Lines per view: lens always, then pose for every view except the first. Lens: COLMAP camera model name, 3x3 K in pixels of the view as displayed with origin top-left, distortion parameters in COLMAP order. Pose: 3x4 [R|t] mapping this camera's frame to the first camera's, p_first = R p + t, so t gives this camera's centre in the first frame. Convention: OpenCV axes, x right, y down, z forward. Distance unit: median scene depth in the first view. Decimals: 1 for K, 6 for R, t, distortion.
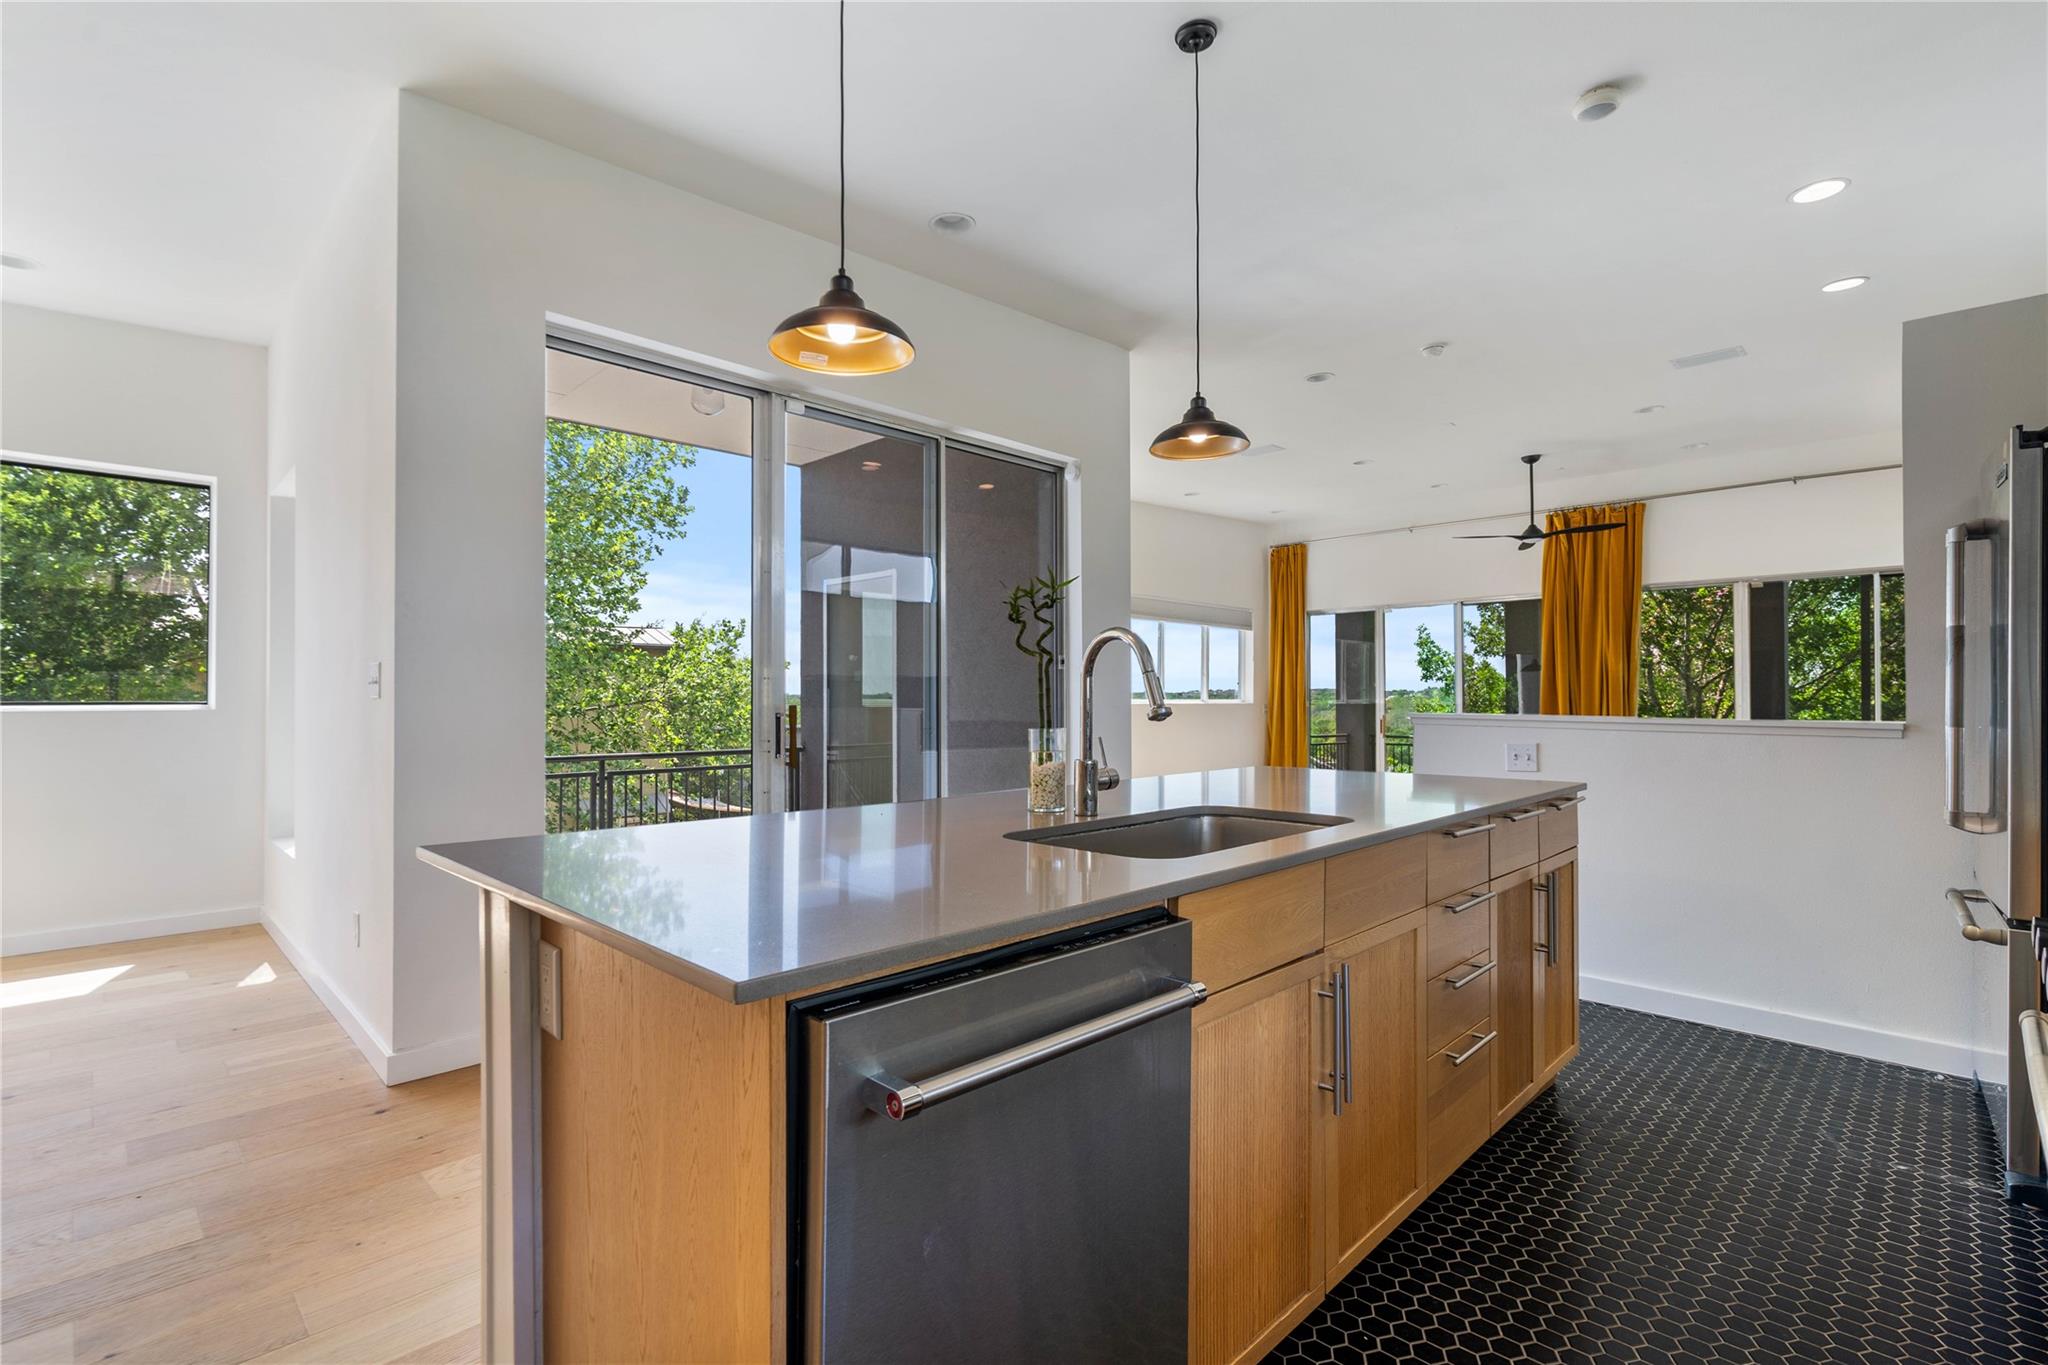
lens RADIAL K [[936.1, 0, 998.2], [0, 936.1, 692.0], [0, 0, 1]] dist [-0.004141, -0.000470]
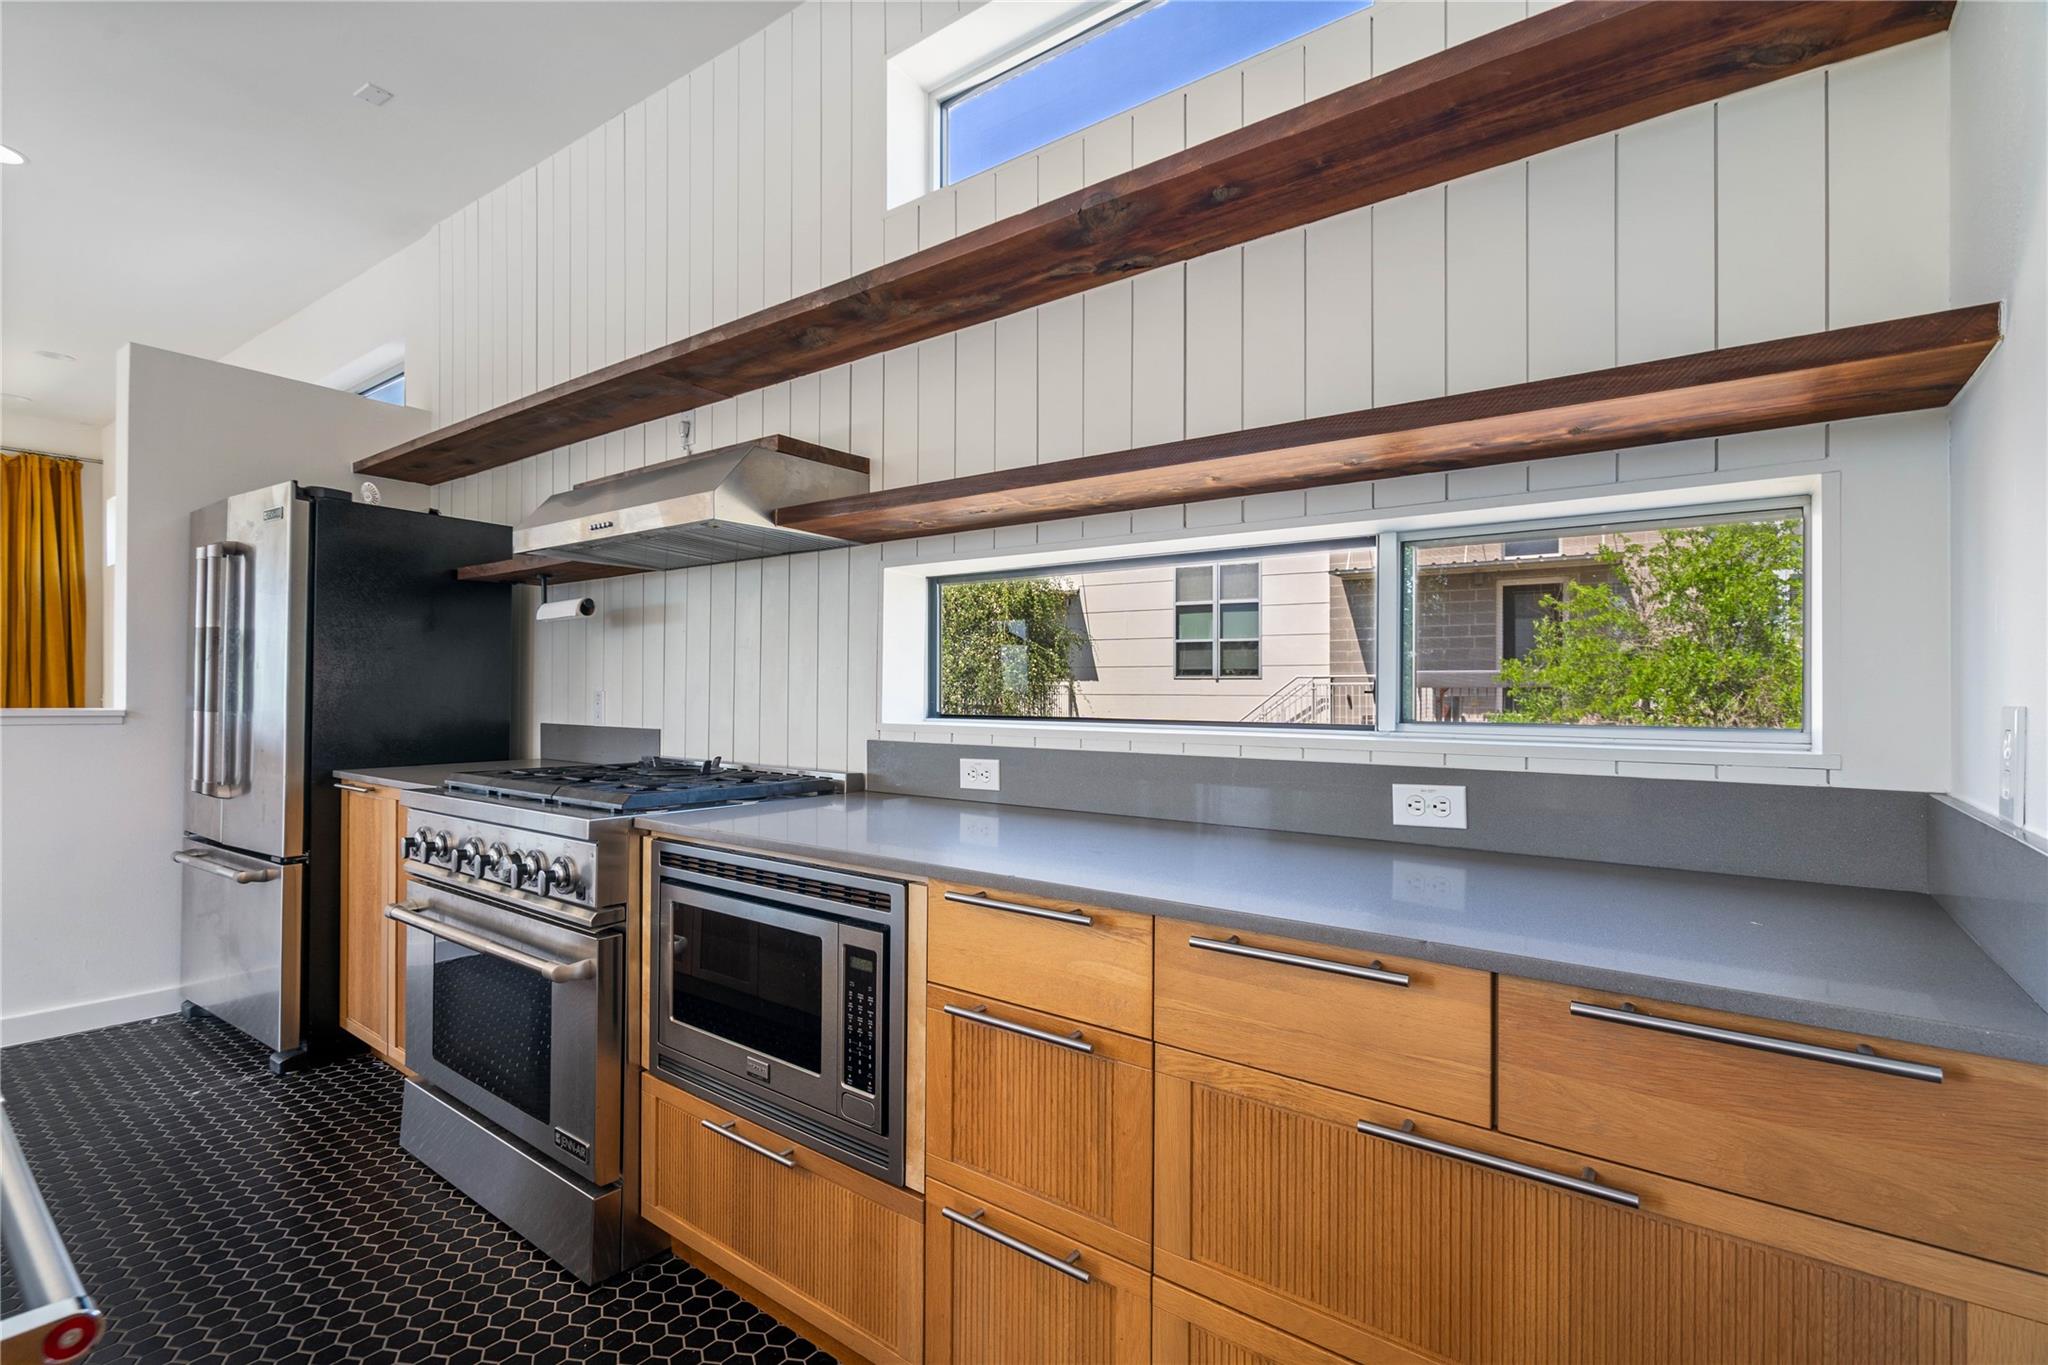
lens RADIAL K [[936.1, 0, 1008.6], [0, 936.1, 686.8], [0, 0, 1]] dist [-0.004141, -0.000470]
pose [[-0.161615, 0.004705, 0.986843, -0.204047], [-0.013467, 0.999885, -0.006972, -0.000036], [-0.986762, -0.014417, -0.161533, 0.118453]]
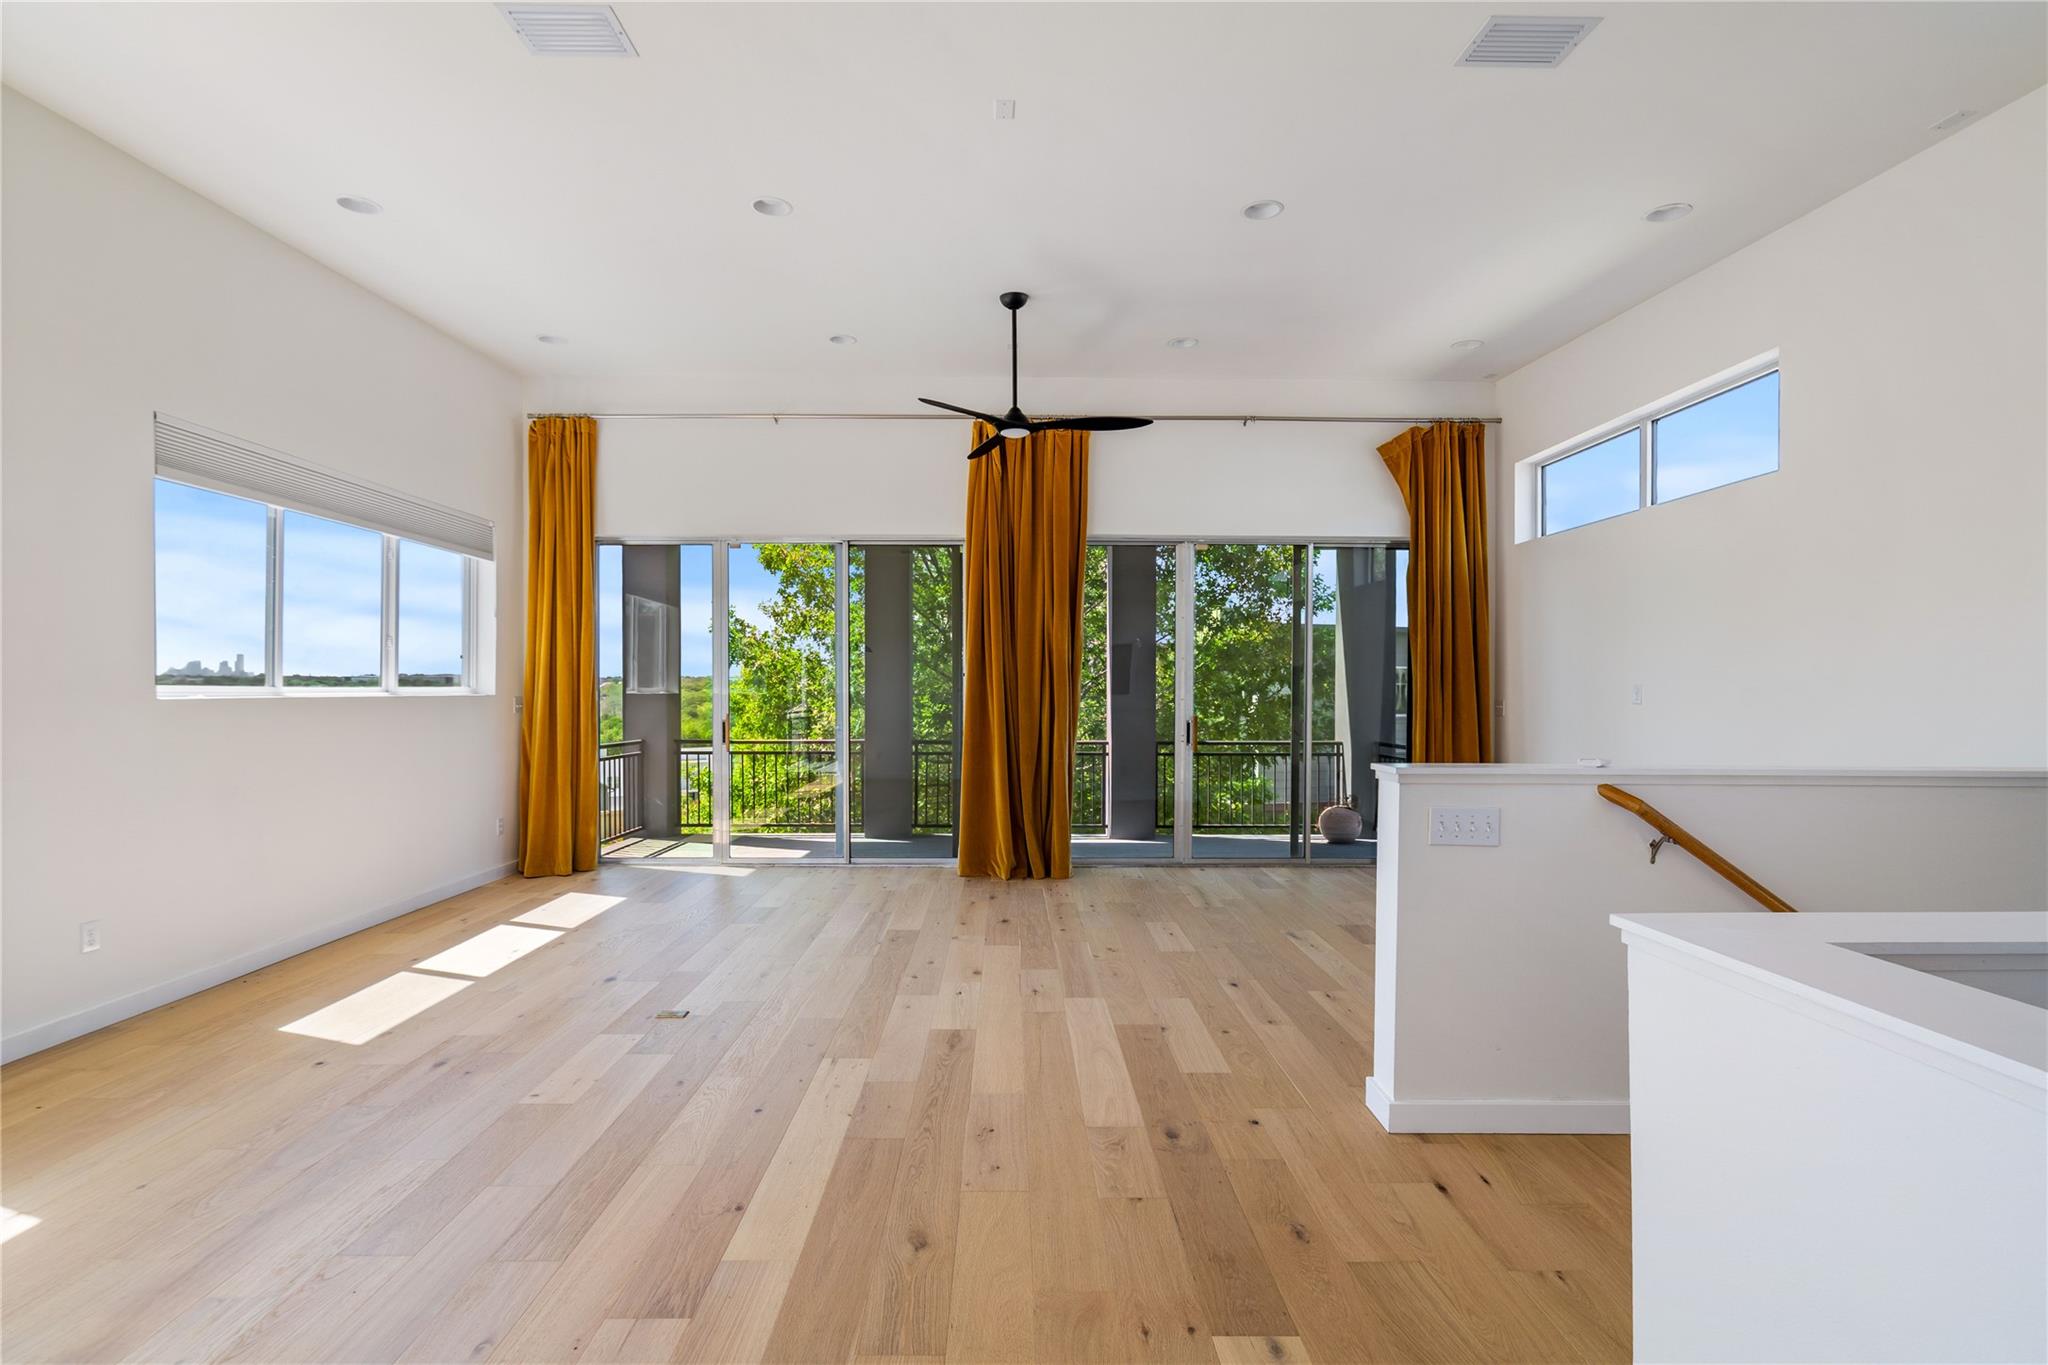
lens RADIAL K [[936.1, 0, 1008.6], [0, 936.1, 690.8], [0, 0, 1]] dist [-0.004141, -0.000470]
pose [[0.697056, 0.000167, 0.717016, 0.253174], [-0.008503, 0.999932, 0.008034, 0.005578], [-0.716966, -0.011697, 0.697010, 1.128568]]
